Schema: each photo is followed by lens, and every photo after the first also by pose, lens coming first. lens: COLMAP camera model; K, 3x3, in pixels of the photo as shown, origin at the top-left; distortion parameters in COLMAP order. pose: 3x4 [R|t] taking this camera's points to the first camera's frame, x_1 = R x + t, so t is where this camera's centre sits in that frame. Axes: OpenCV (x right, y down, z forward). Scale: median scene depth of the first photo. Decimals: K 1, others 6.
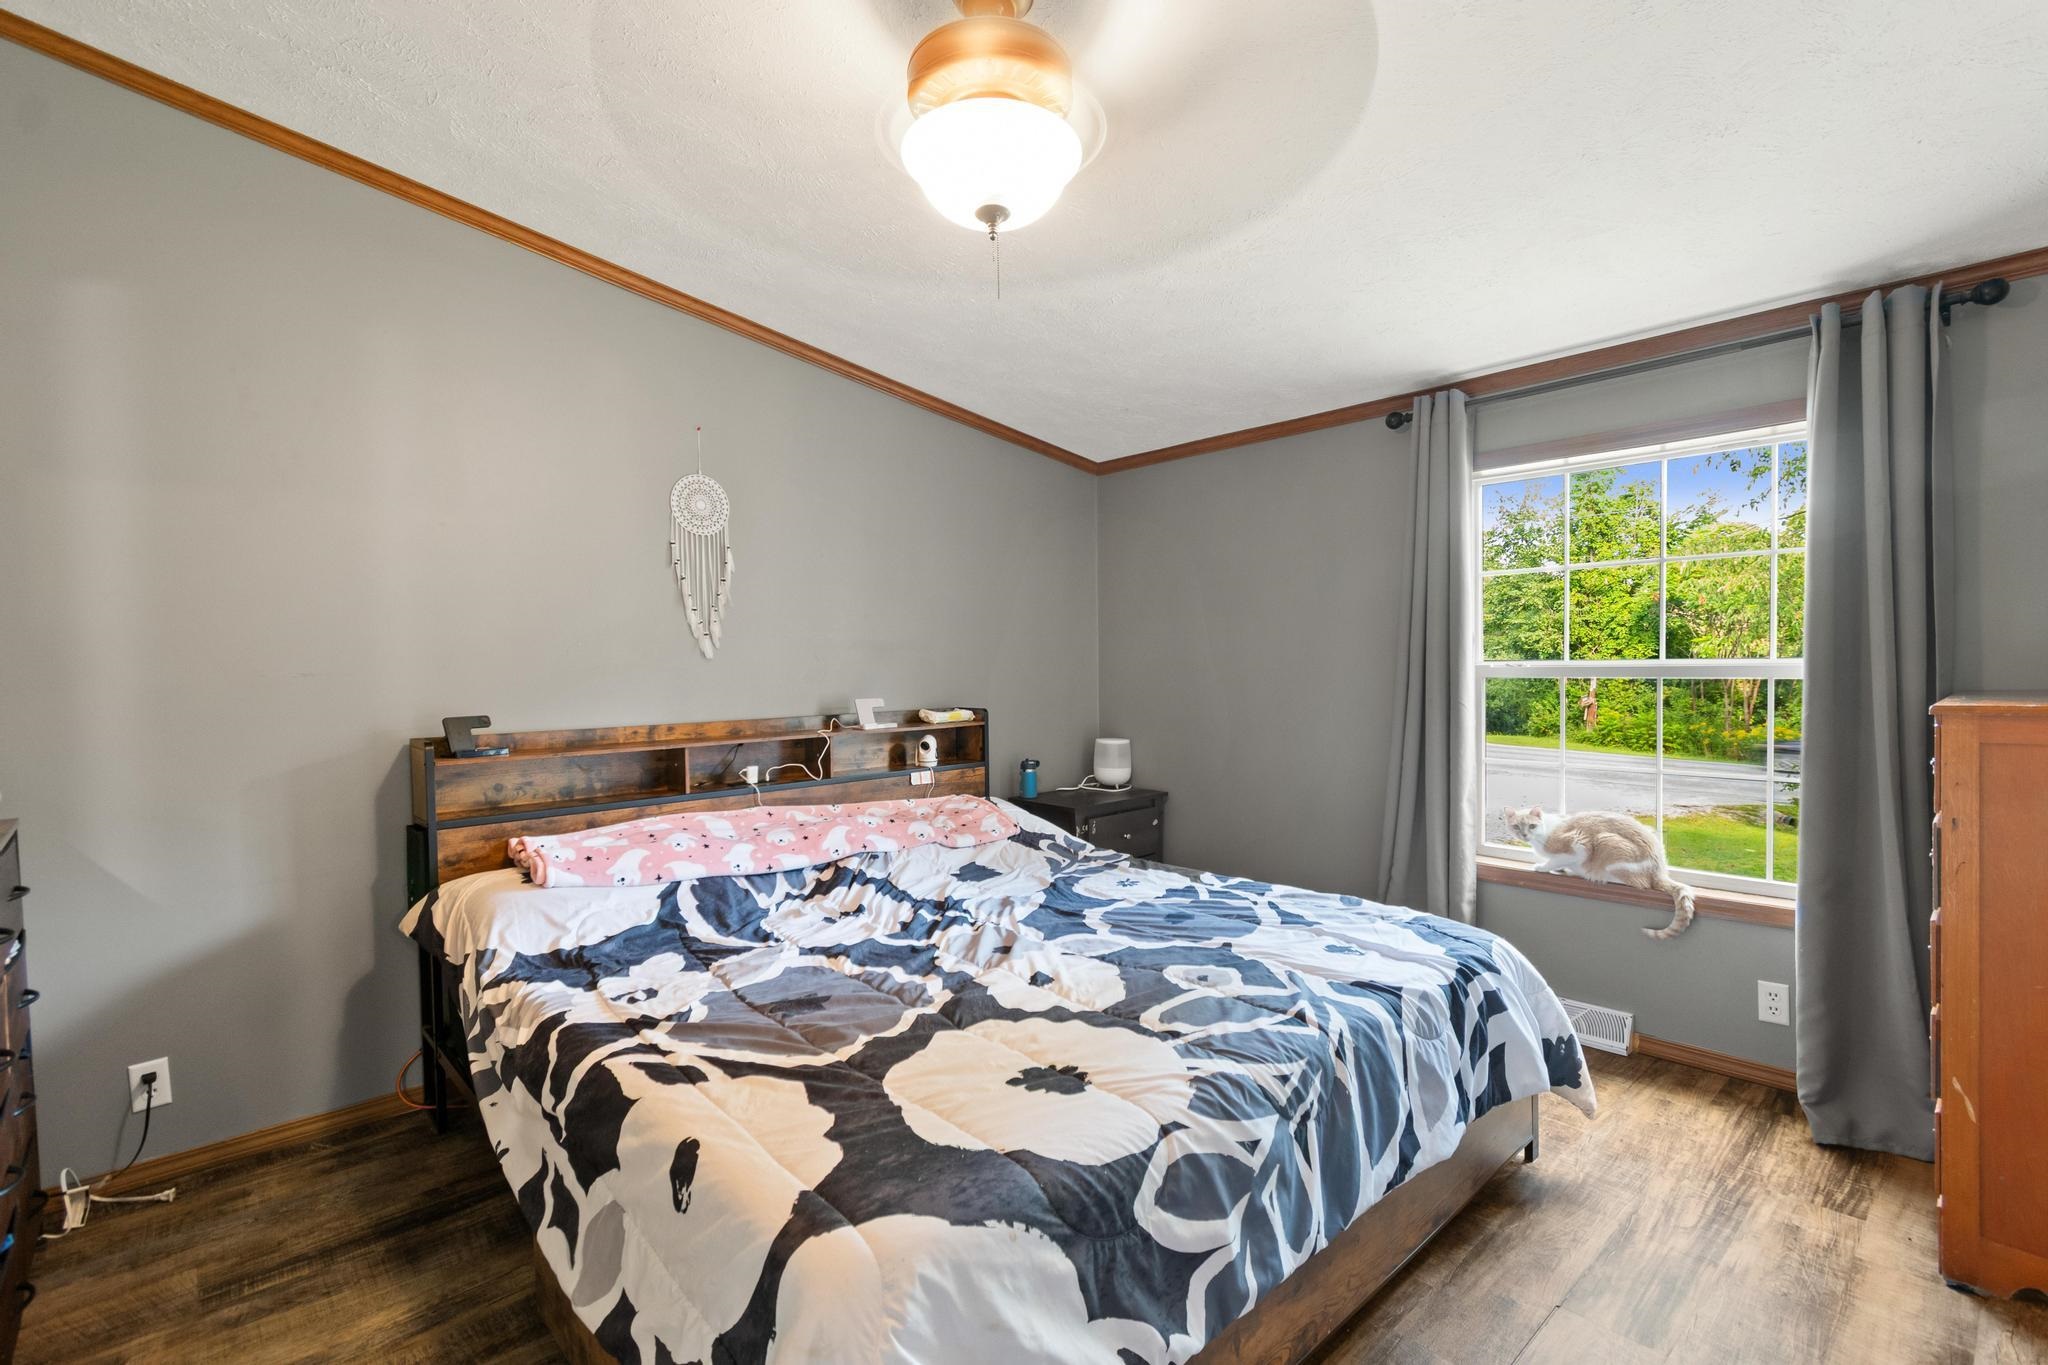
lens RADIAL K [[919.0, 0, 1007.1], [0, 919.0, 684.8], [0, 0, 1]] dist [0.002430, -0.001712]
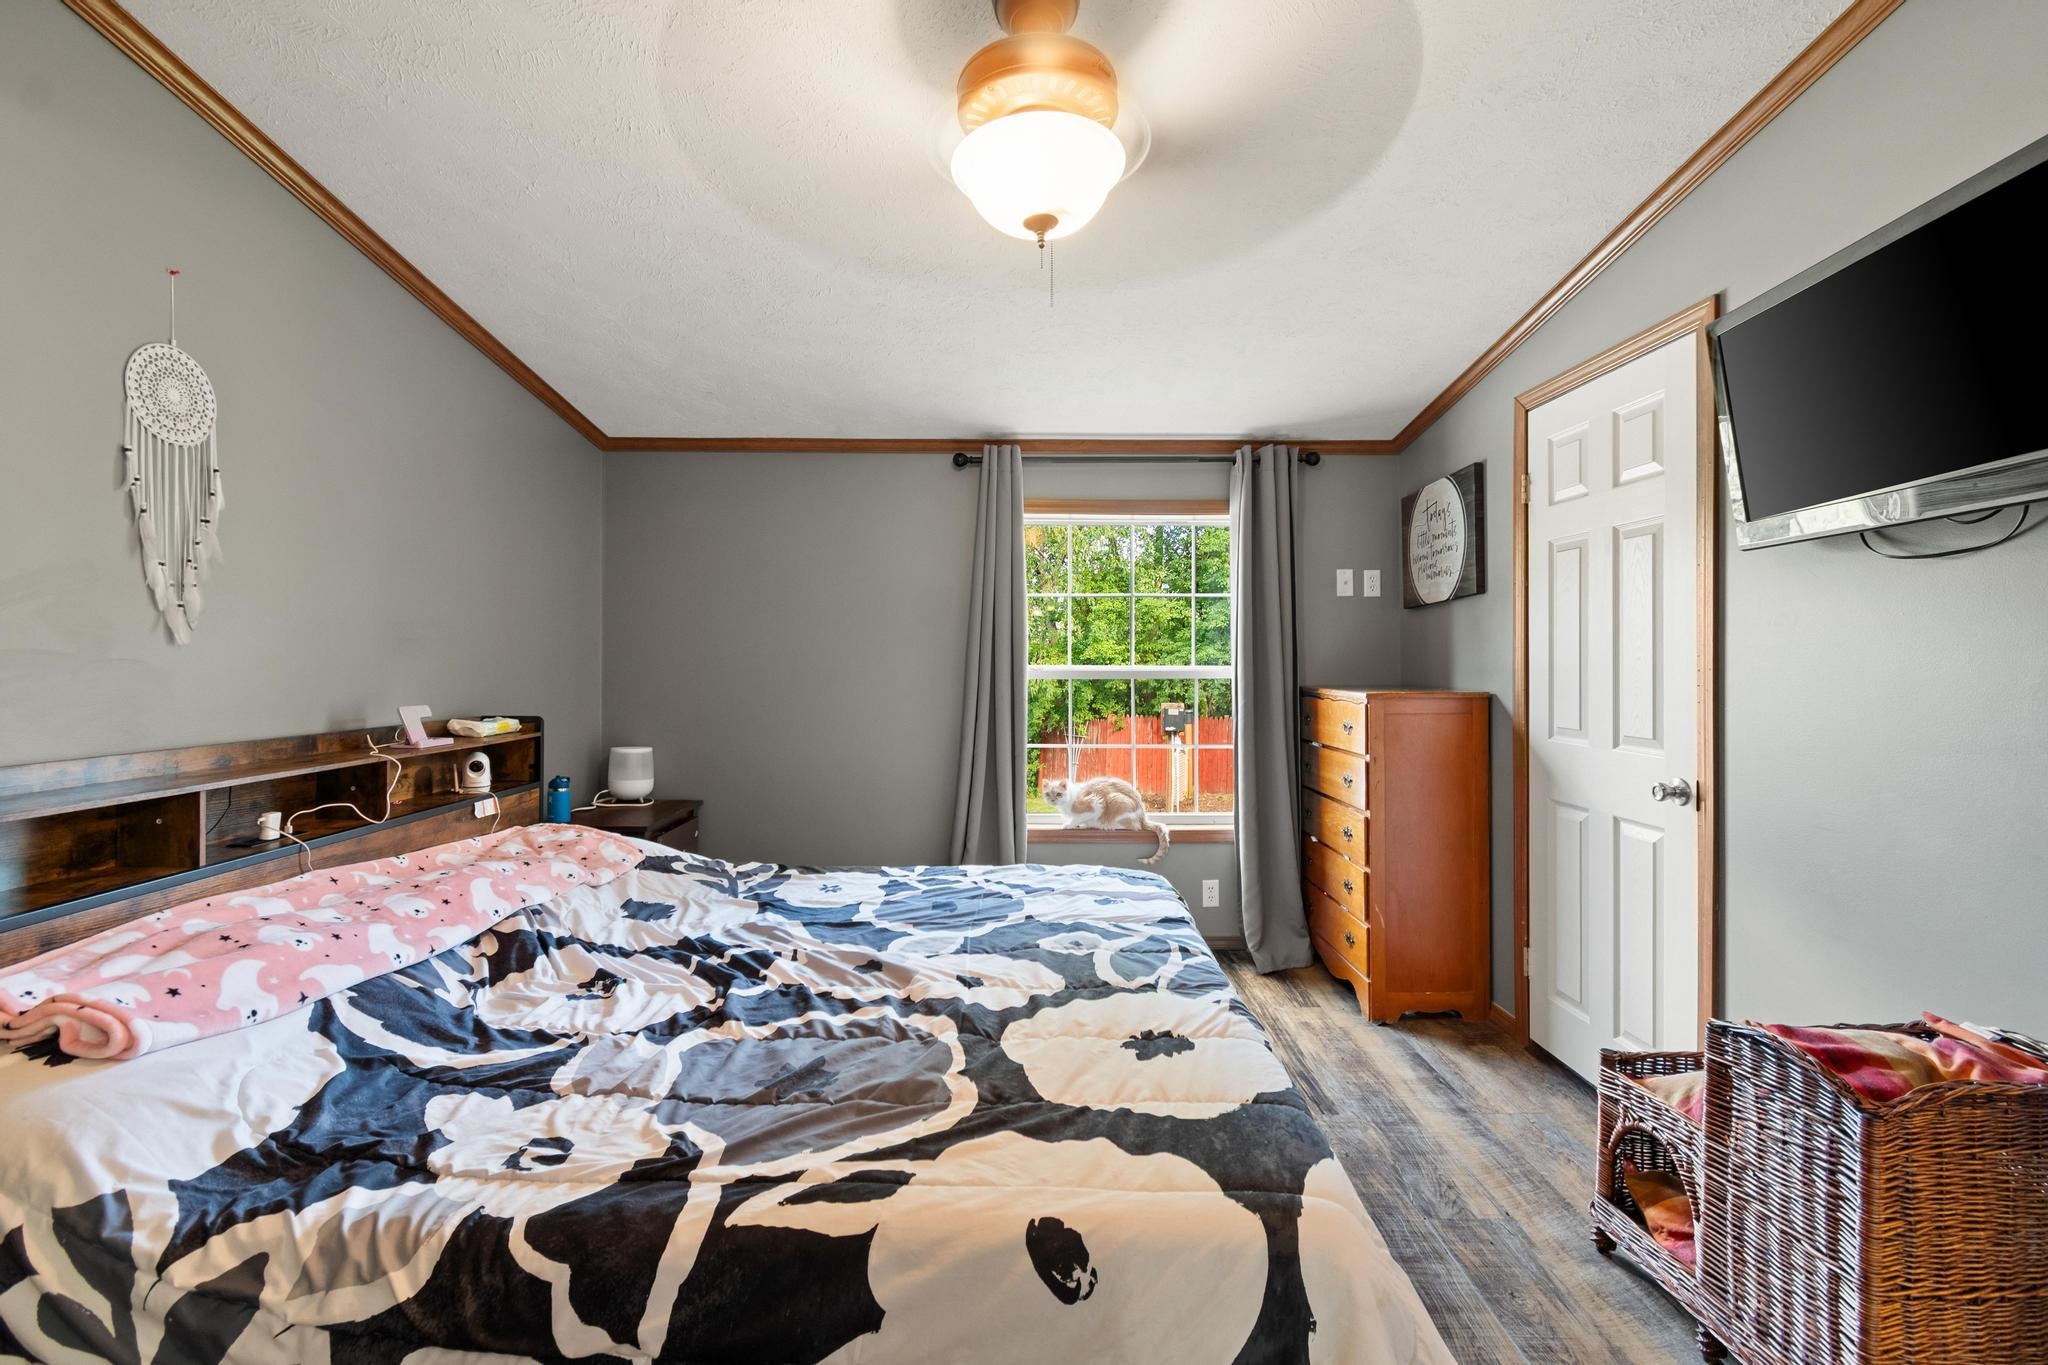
lens RADIAL K [[919.0, 0, 980.5], [0, 919.0, 662.5], [0, 0, 1]] dist [0.002430, -0.001712]
pose [[0.676591, 0.015787, 0.736190, -0.563424], [0.005383, 0.999637, -0.026384, 0.003138], [-0.736339, 0.021813, 0.676261, 0.256477]]
